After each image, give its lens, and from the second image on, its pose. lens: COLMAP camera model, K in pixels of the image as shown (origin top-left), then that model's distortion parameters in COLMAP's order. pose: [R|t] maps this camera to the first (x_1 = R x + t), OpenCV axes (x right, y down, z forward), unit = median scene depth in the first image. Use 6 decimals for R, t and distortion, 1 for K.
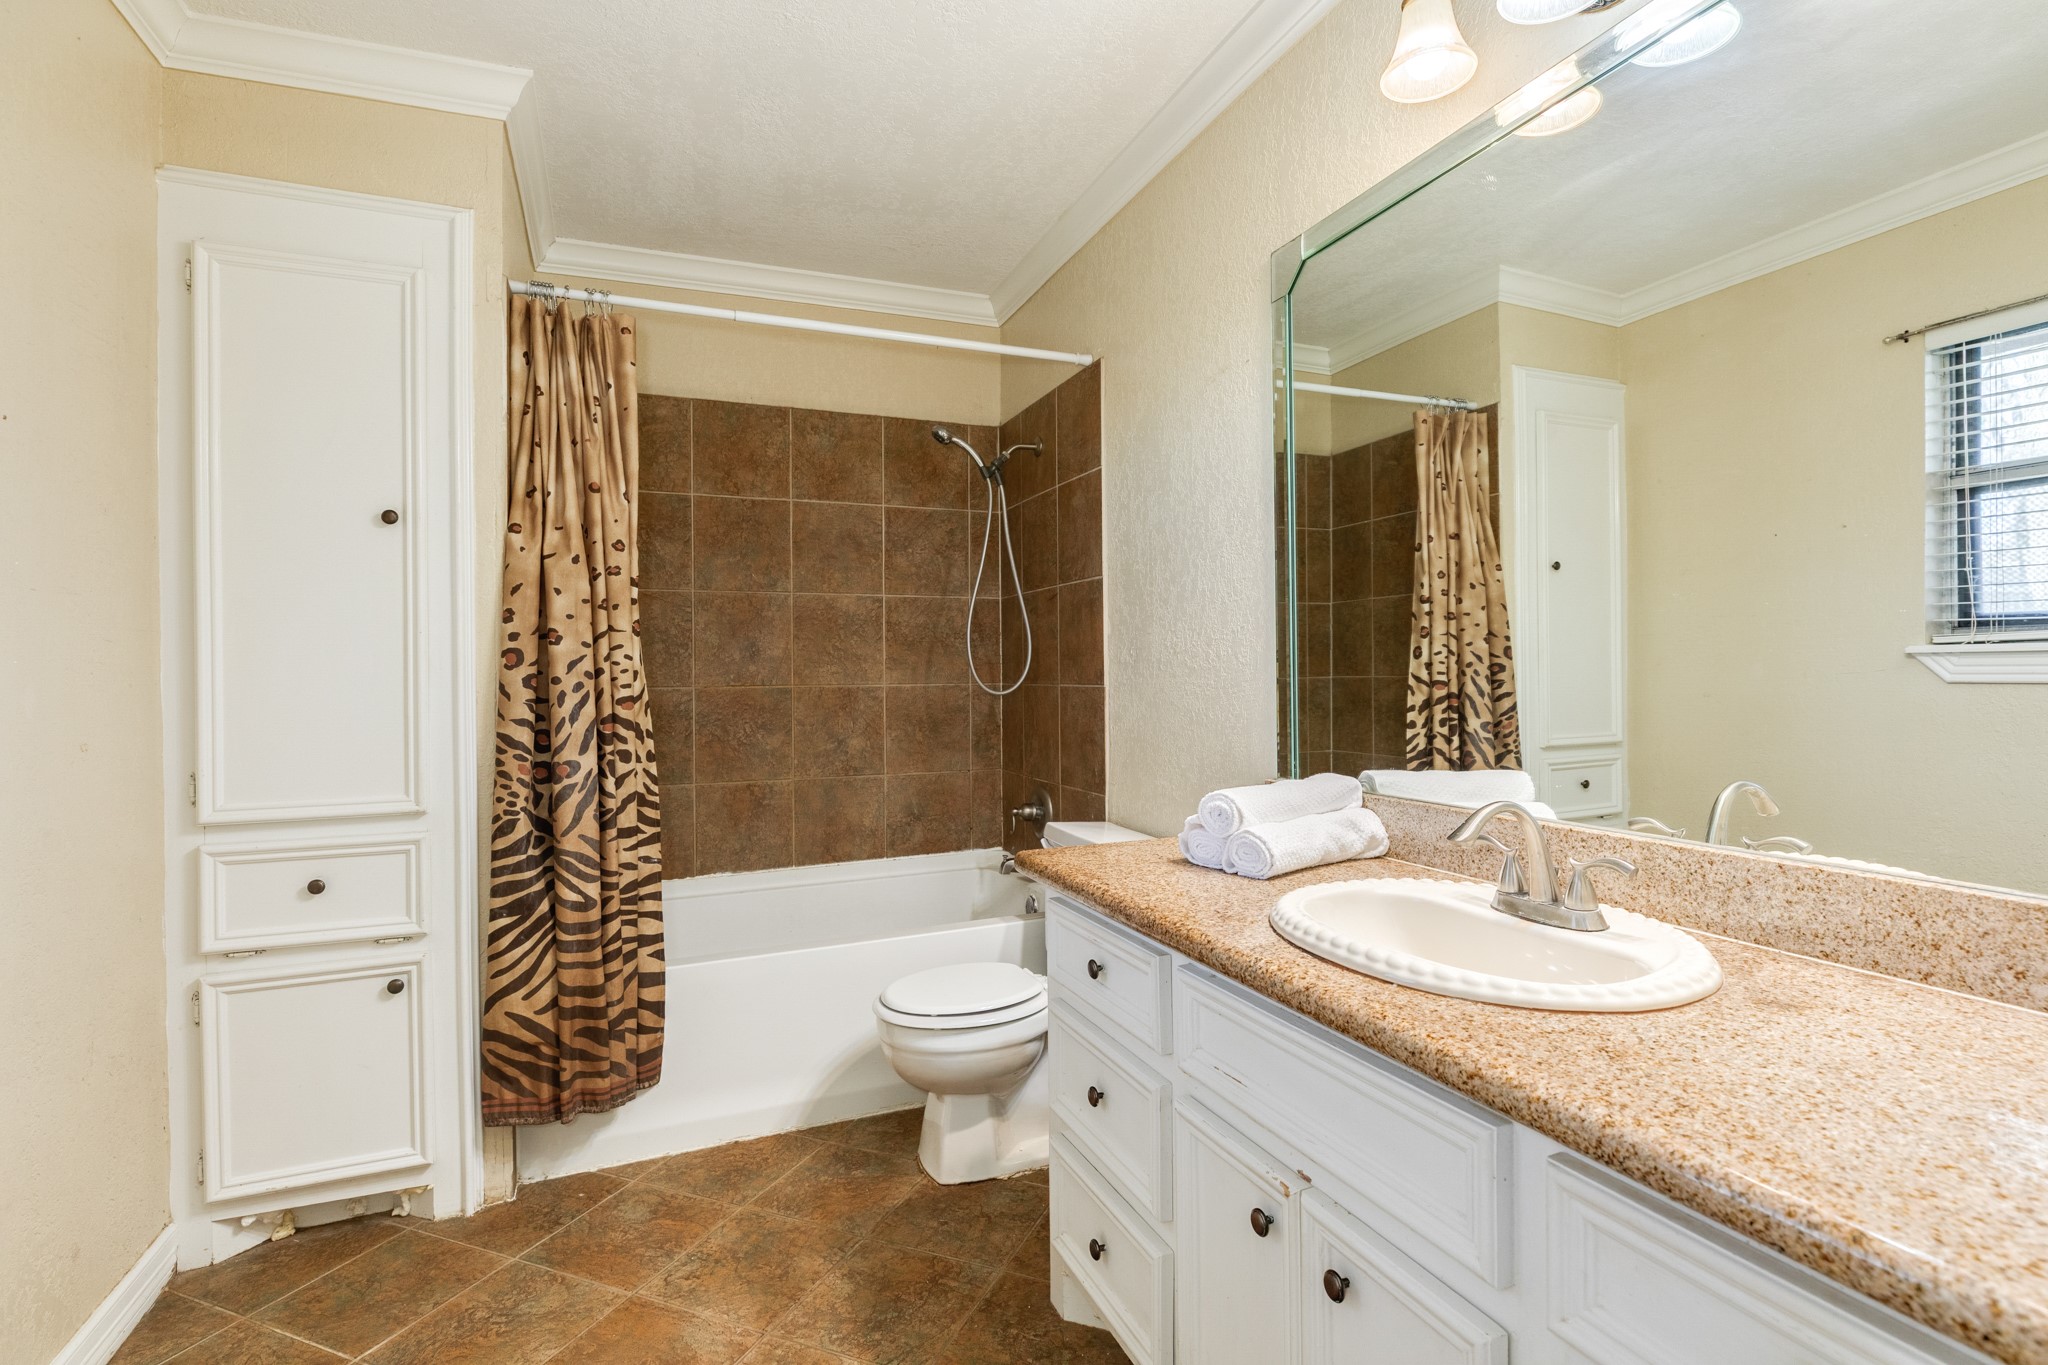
lens RADIAL K [[954.2, 0, 1017.1], [0, 954.2, 692.7], [0, 0, 1]] dist [-0.001280, -0.000172]
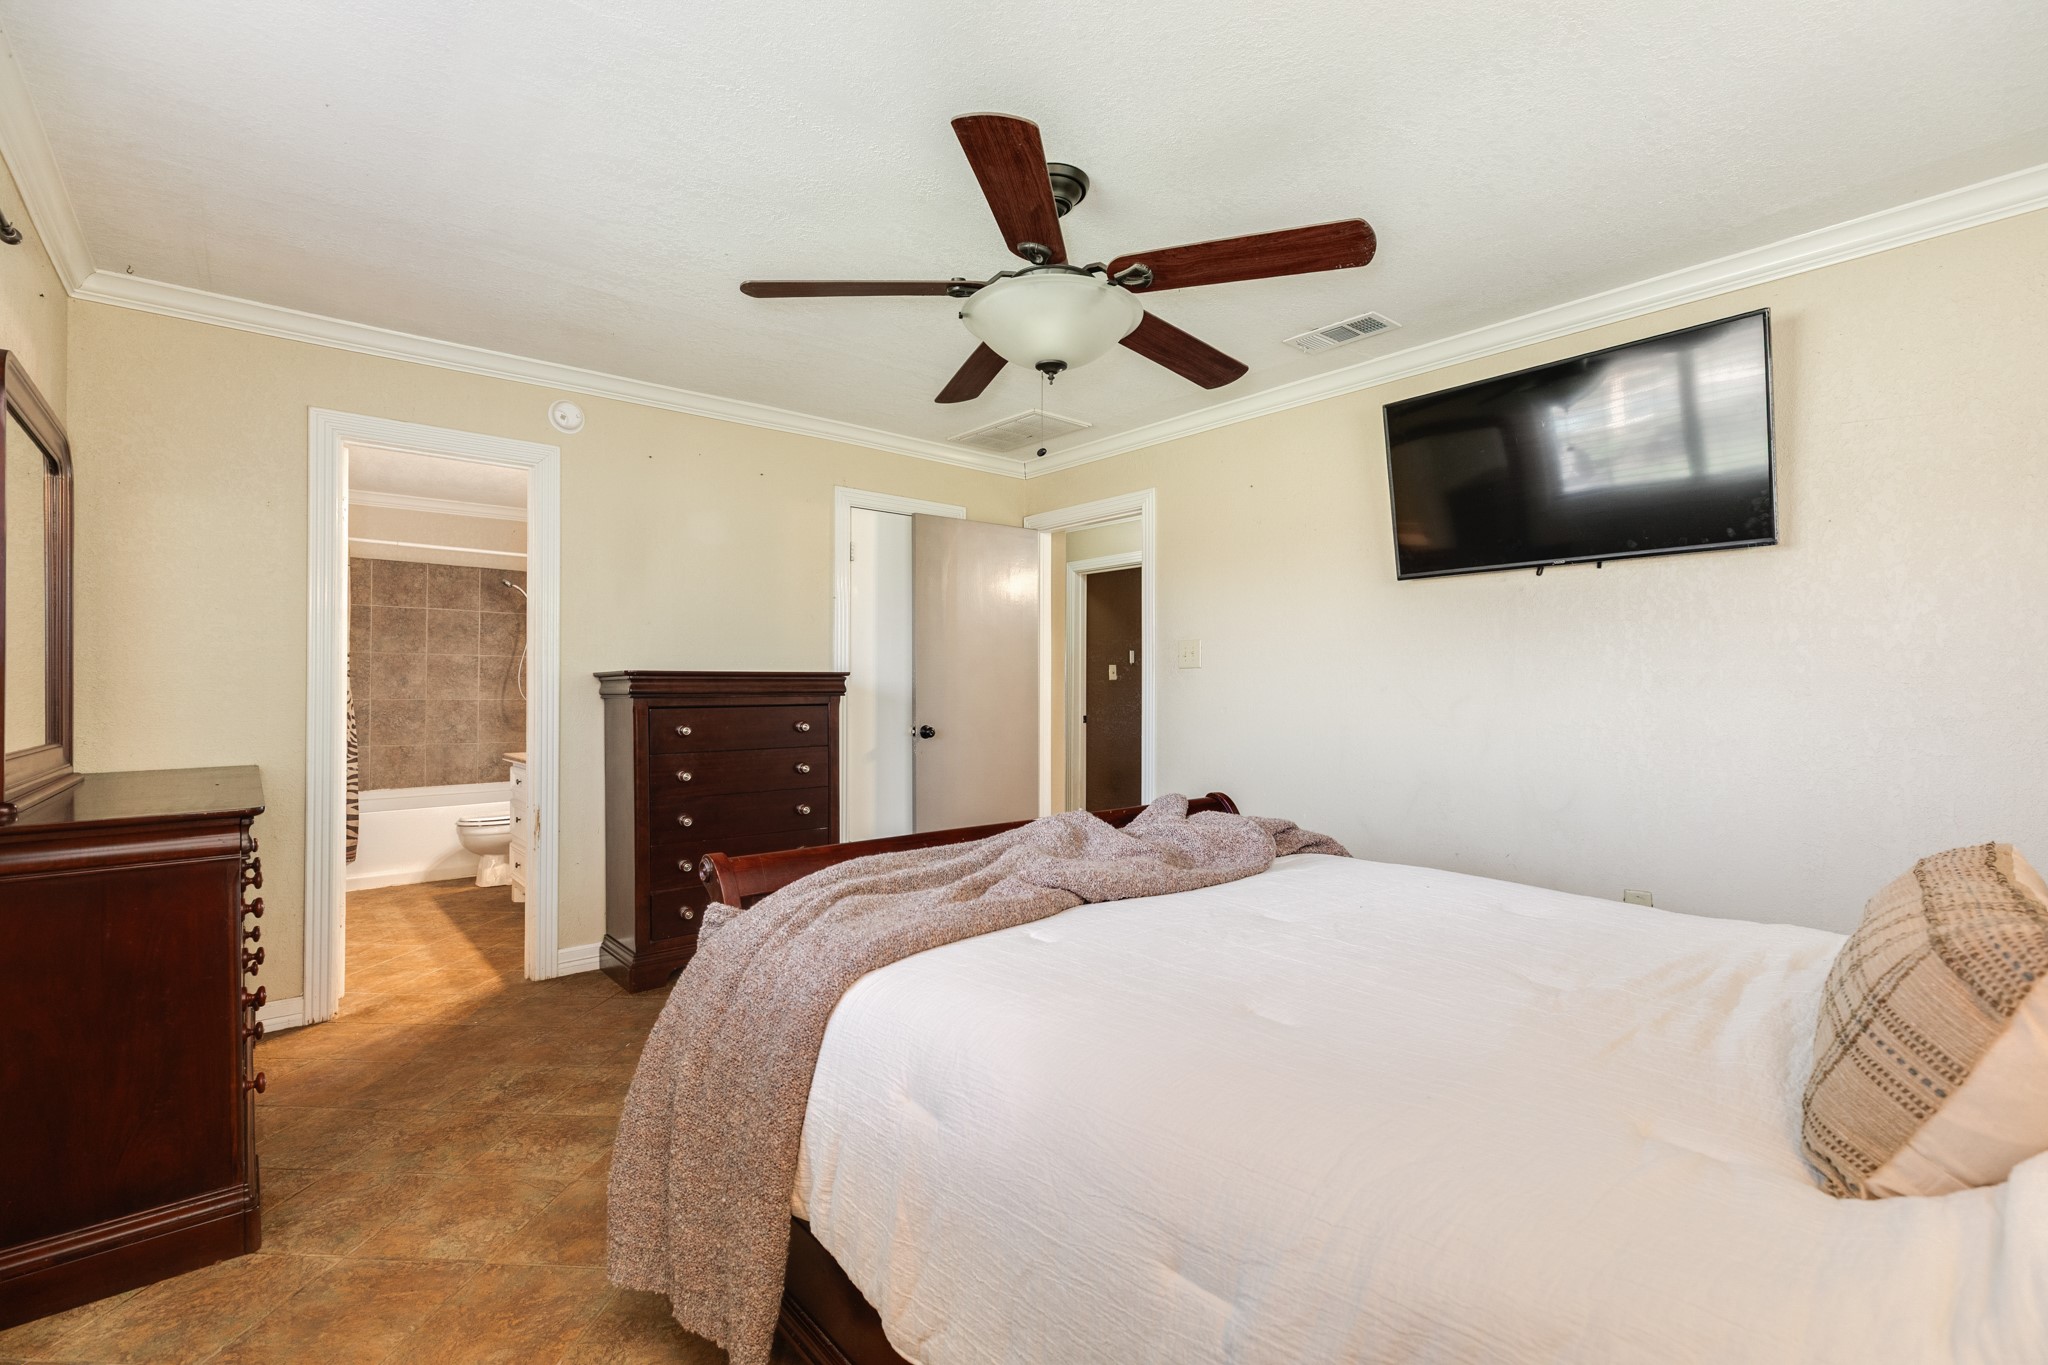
lens RADIAL K [[954.2, 0, 1040.9], [0, 954.2, 694.3], [0, 0, 1]] dist [-0.001280, -0.000172]
pose [[0.953441, 0.018937, 0.300985, 0.409450], [-0.020606, 0.999785, 0.002371, -0.049121], [-0.300875, -0.008463, 0.953626, -1.360303]]
